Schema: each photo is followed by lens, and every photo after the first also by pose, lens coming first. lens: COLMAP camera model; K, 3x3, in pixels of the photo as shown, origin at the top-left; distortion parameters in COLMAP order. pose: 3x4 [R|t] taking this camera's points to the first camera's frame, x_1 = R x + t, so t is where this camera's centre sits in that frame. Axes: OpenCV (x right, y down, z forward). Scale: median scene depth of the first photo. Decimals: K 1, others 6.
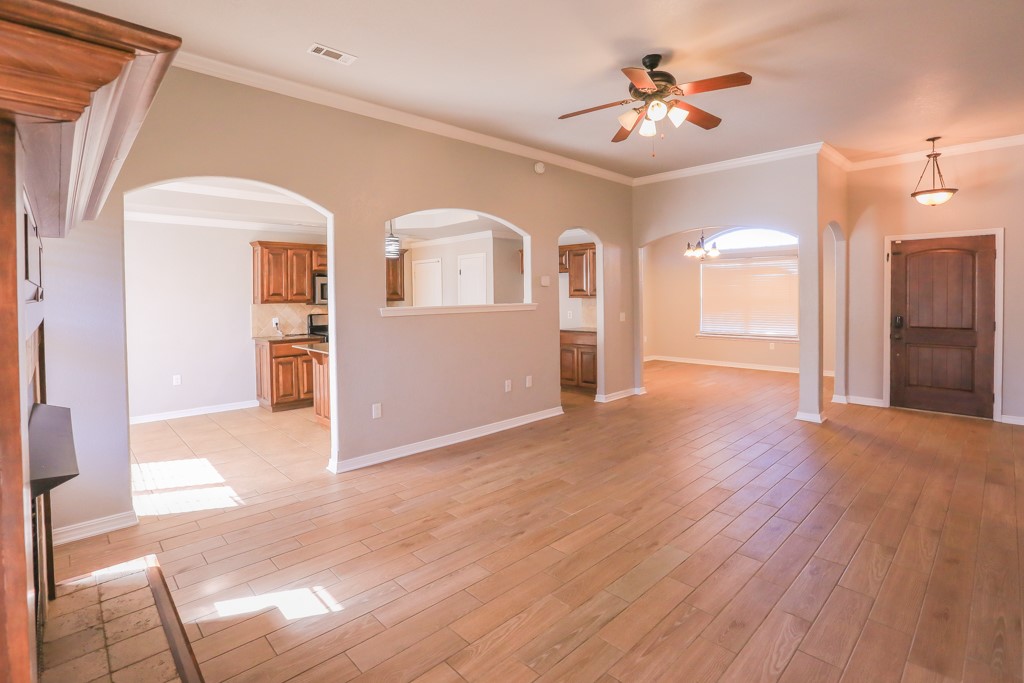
lens RADIAL K [[482.3, 0, 502.0], [0, 482.3, 318.0], [0, 0, 1]] dist [-0.053114, 0.021385]
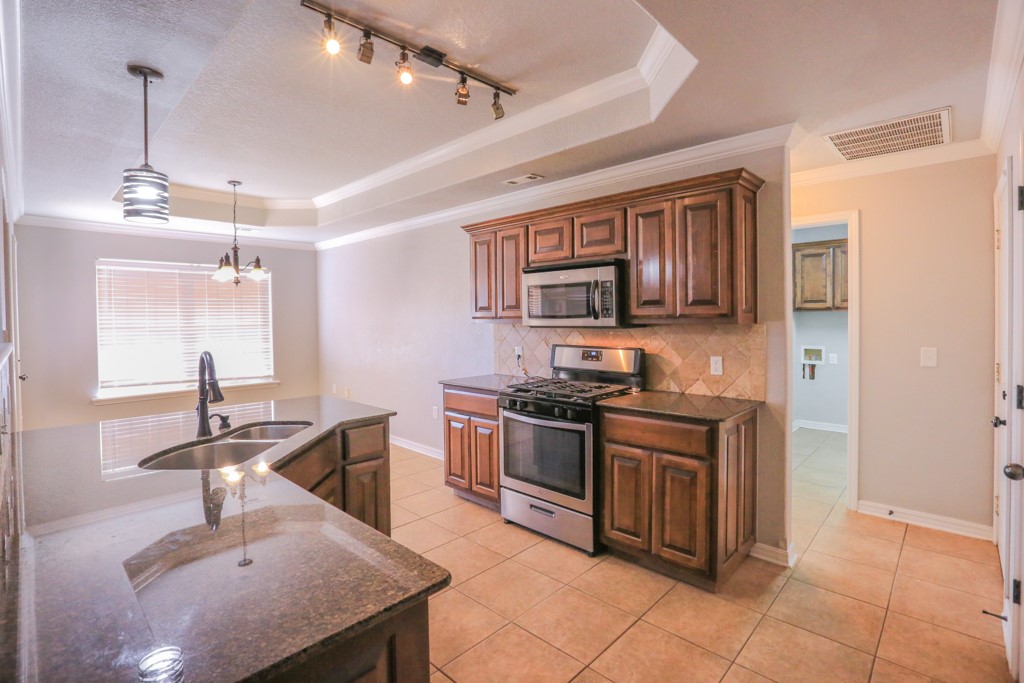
lens RADIAL K [[482.3, 0, 502.0], [0, 482.3, 318.0], [0, 0, 1]] dist [-0.053114, 0.021385]
pose [[0.036712, 0.012490, -0.999248, 0.144346], [-0.028407, 0.999531, 0.011450, -0.045537], [0.998922, 0.027965, 0.037050, 1.007837]]
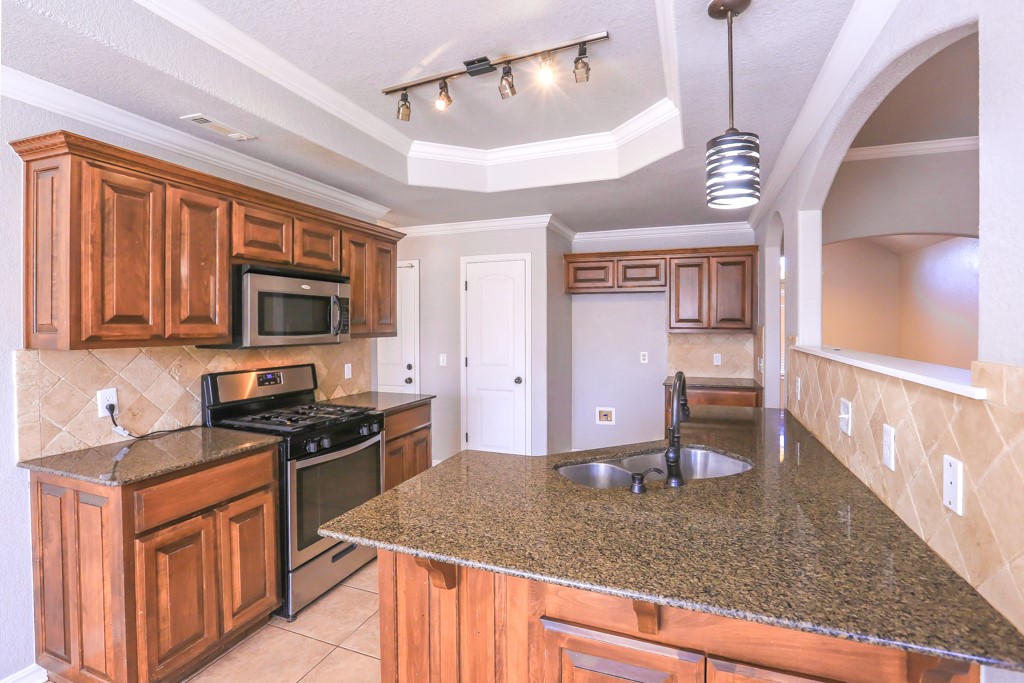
lens RADIAL K [[473.0, 0, 508.6], [0, 473.0, 335.6], [0, 0, 1]] dist [-0.057324, 0.019952]
pose [[0.902795, -0.004501, 0.430047, -0.378646], [0.016639, 0.999562, -0.024468, -0.027087], [-0.429748, 0.029245, 0.902475, 0.622312]]
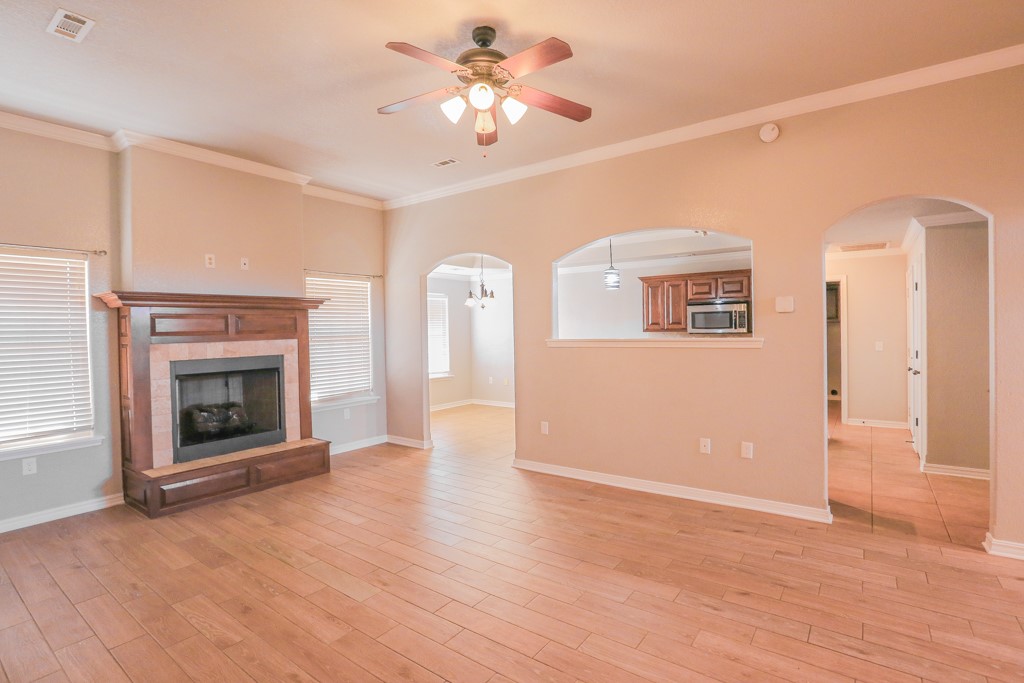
lens RADIAL K [[493.9, 0, 504.8], [0, 493.9, 334.2], [0, 0, 1]] dist [-0.021510, 0.000415]
pose [[0.169199, 0.014424, -0.985476, 0.601552], [-0.026255, 0.999604, 0.010122, -0.027980], [0.985232, 0.024161, 0.169510, 0.466503]]
